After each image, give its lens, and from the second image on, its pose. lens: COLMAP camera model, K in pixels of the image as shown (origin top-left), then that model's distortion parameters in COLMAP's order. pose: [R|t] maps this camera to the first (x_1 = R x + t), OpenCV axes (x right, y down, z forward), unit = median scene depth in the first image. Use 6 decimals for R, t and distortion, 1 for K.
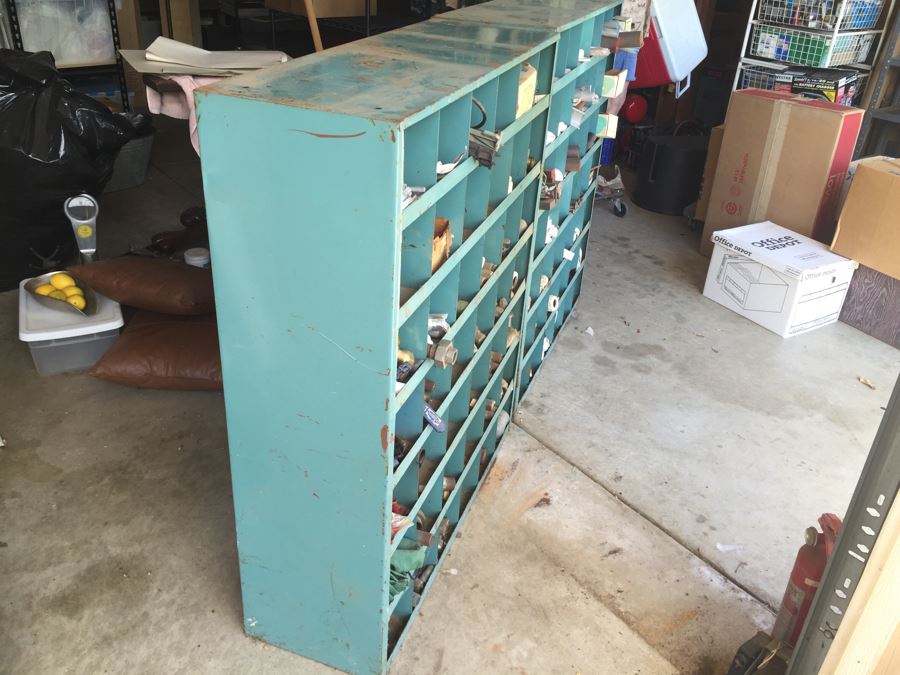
lens RADIAL K [[770.4, 0, 450.0], [0, 770.4, 337.5], [0, 0, 1]] dist [0.089901, -0.143138]
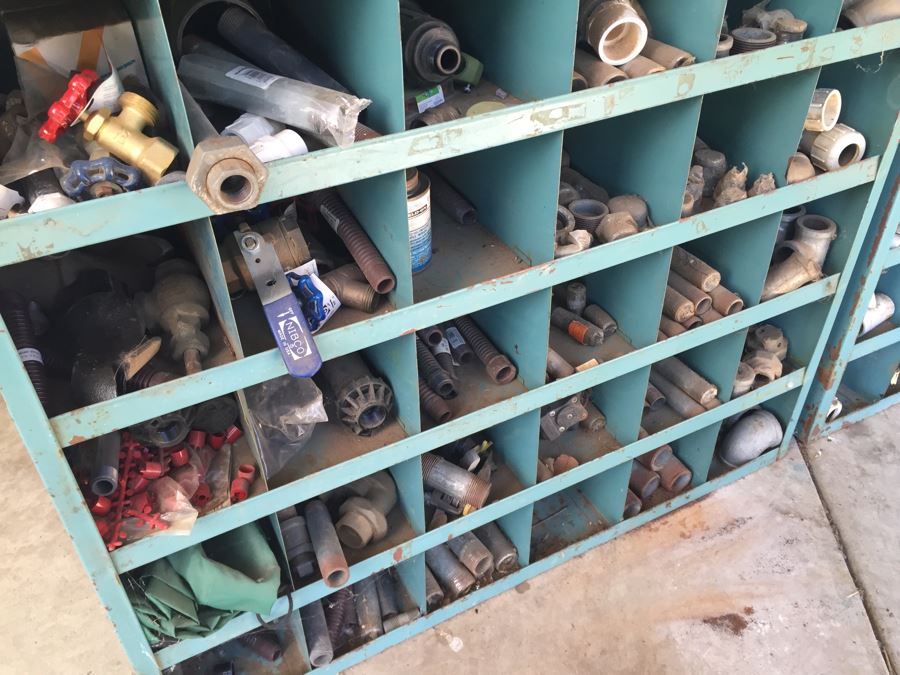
lens RADIAL K [[770.4, 0, 450.0], [0, 770.4, 337.5], [0, 0, 1]] dist [0.089901, -0.143138]
pose [[0.736101, 0.360045, -0.573169, 0.202127], [-0.278145, 0.932891, 0.228798, -0.014860], [0.617082, -0.008995, 0.786848, 0.500104]]
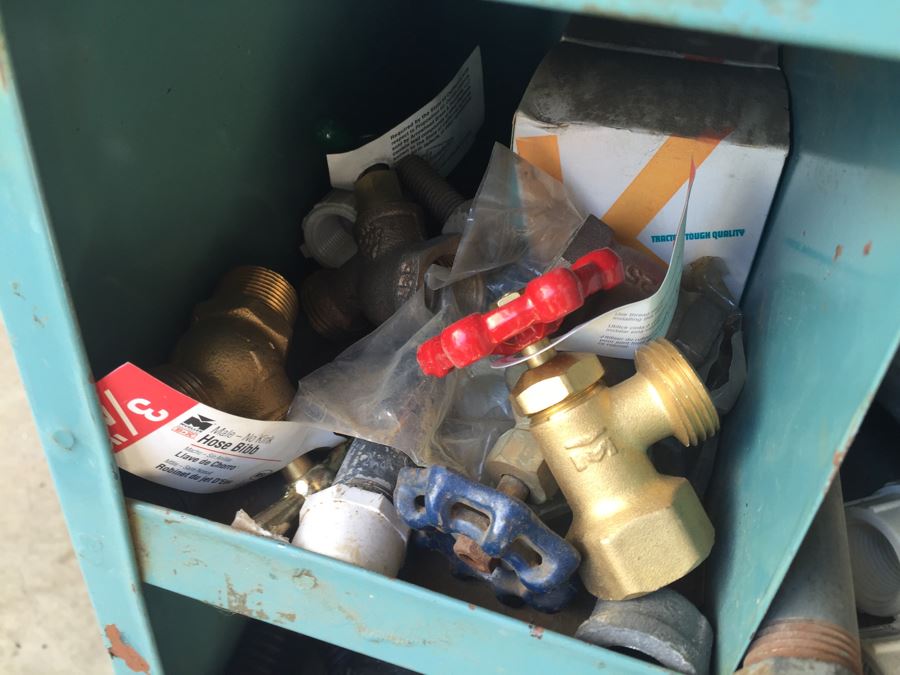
lens RADIAL K [[770.4, 0, 450.0], [0, 770.4, 337.5], [0, 0, 1]] dist [0.089901, -0.143138]
pose [[0.037206, 0.546445, -0.836668, 0.026114], [-0.541071, 0.714920, 0.442867, -0.028269], [0.840153, 0.436220, 0.322265, 0.584369]]
